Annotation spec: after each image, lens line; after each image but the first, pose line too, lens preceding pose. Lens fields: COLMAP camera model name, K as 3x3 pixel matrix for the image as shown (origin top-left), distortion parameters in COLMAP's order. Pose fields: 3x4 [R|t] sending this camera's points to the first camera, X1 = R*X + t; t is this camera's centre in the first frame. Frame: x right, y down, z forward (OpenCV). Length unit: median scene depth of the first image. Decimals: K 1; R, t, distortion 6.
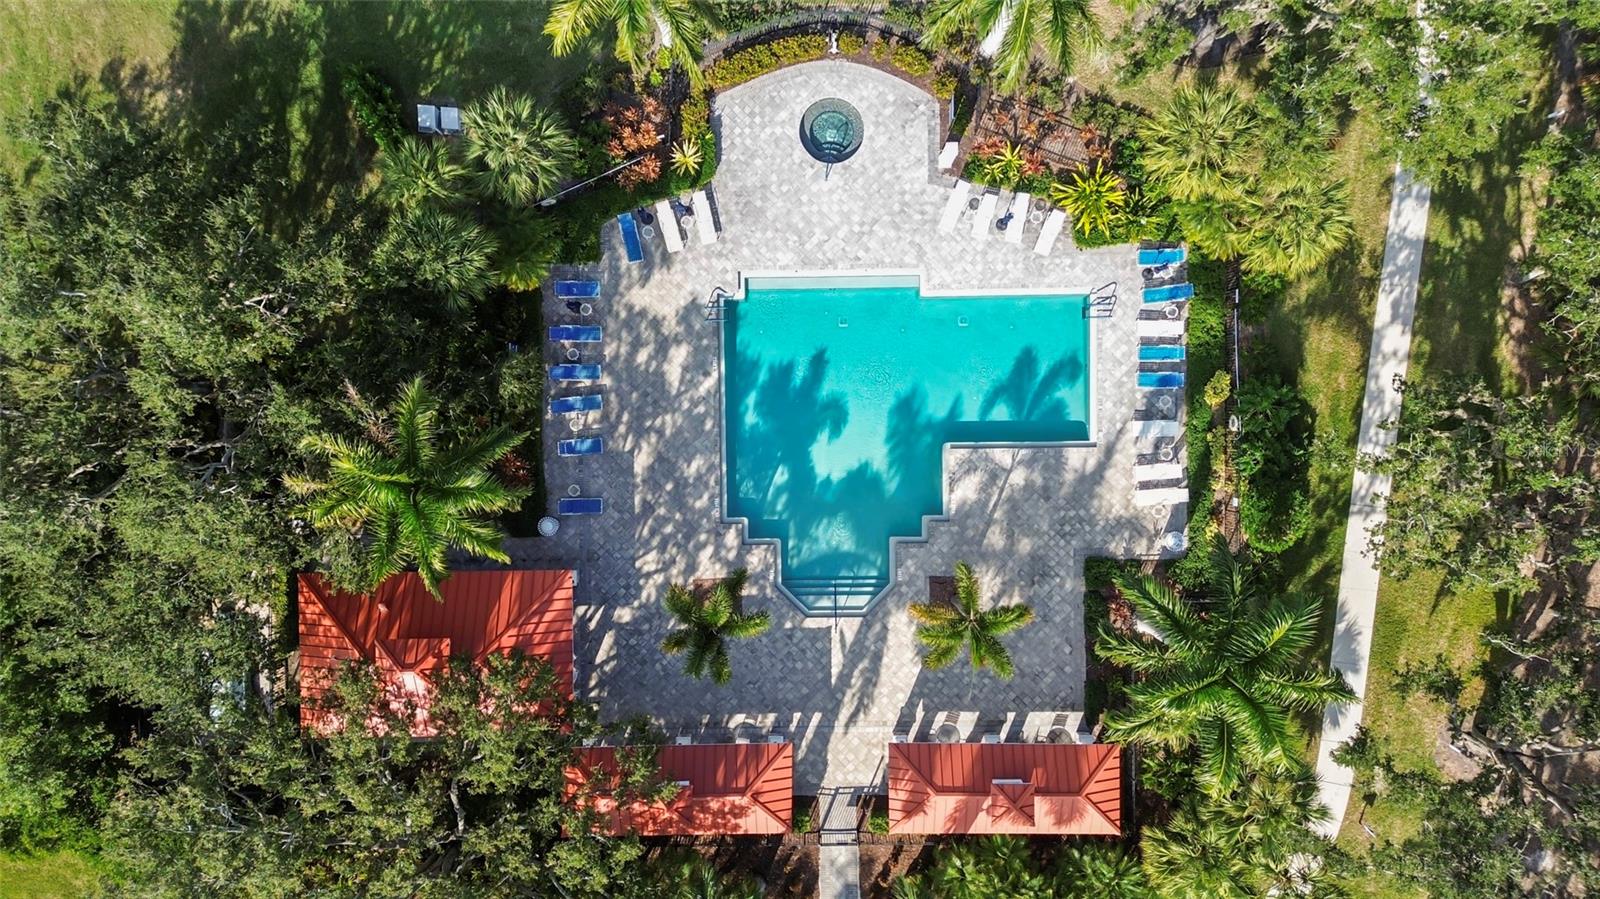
lens RADIAL K [[1145.6, 0, 800.0], [0, 1145.6, 449.5], [0, 0, 1]] dist [0.123998, -0.138121]
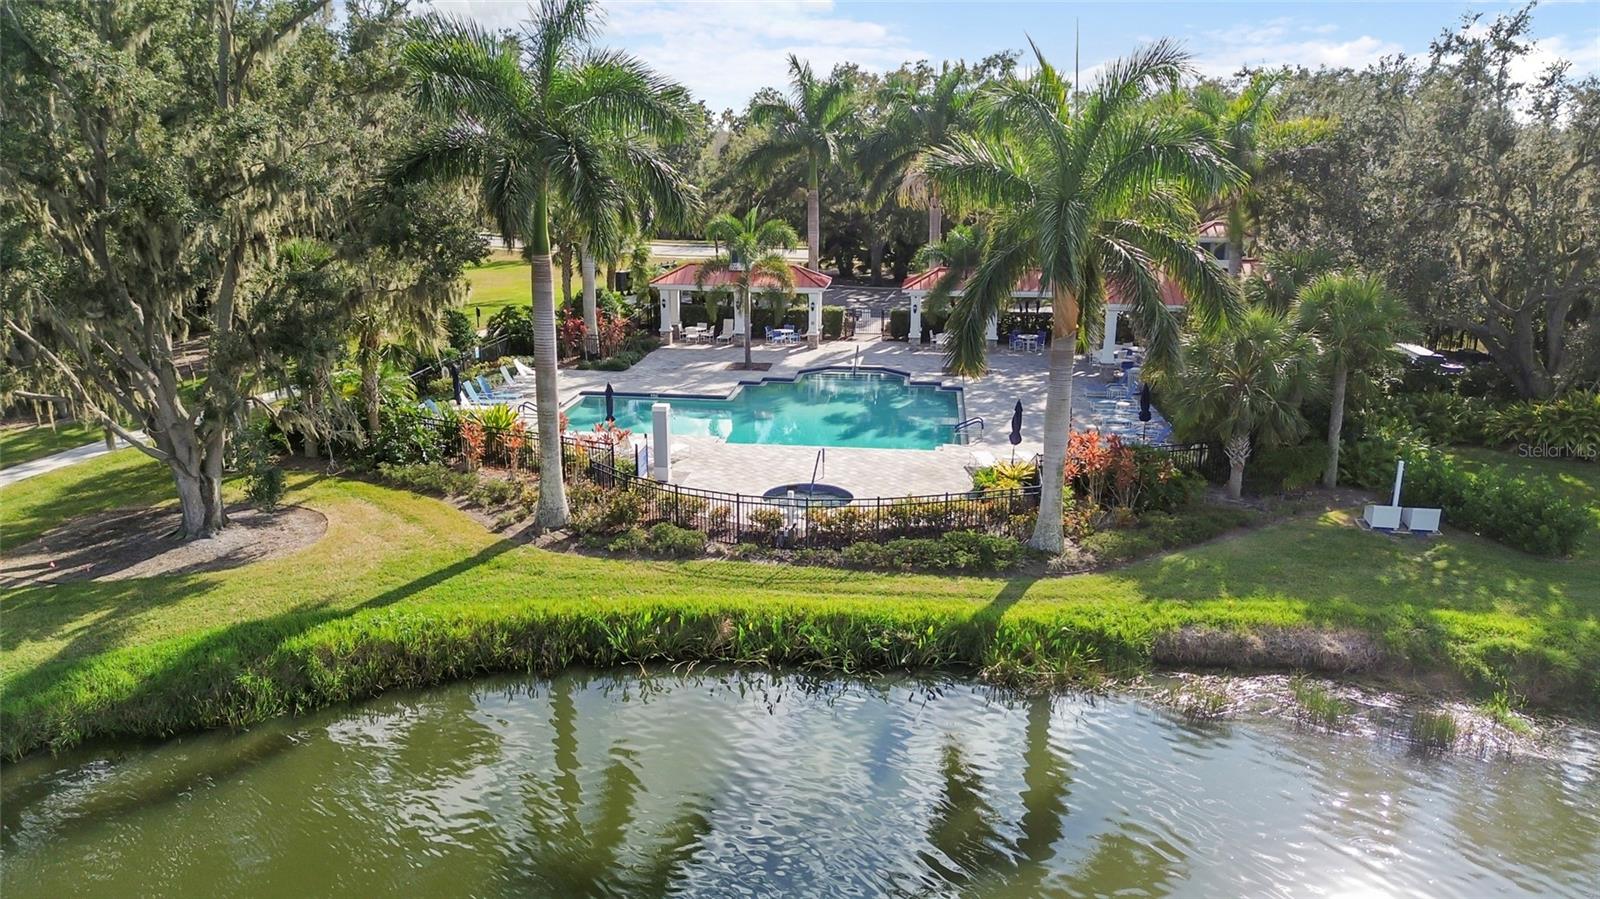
lens RADIAL K [[1145.6, 0, 800.0], [0, 1145.6, 449.5], [0, 0, 1]] dist [0.123998, -0.138121]
pose [[-0.991377, -0.042481, 0.123961, -0.056736], [0.130869, -0.272910, 0.953097, -0.934443], [-0.006659, 0.961101, 0.276116, 0.771778]]
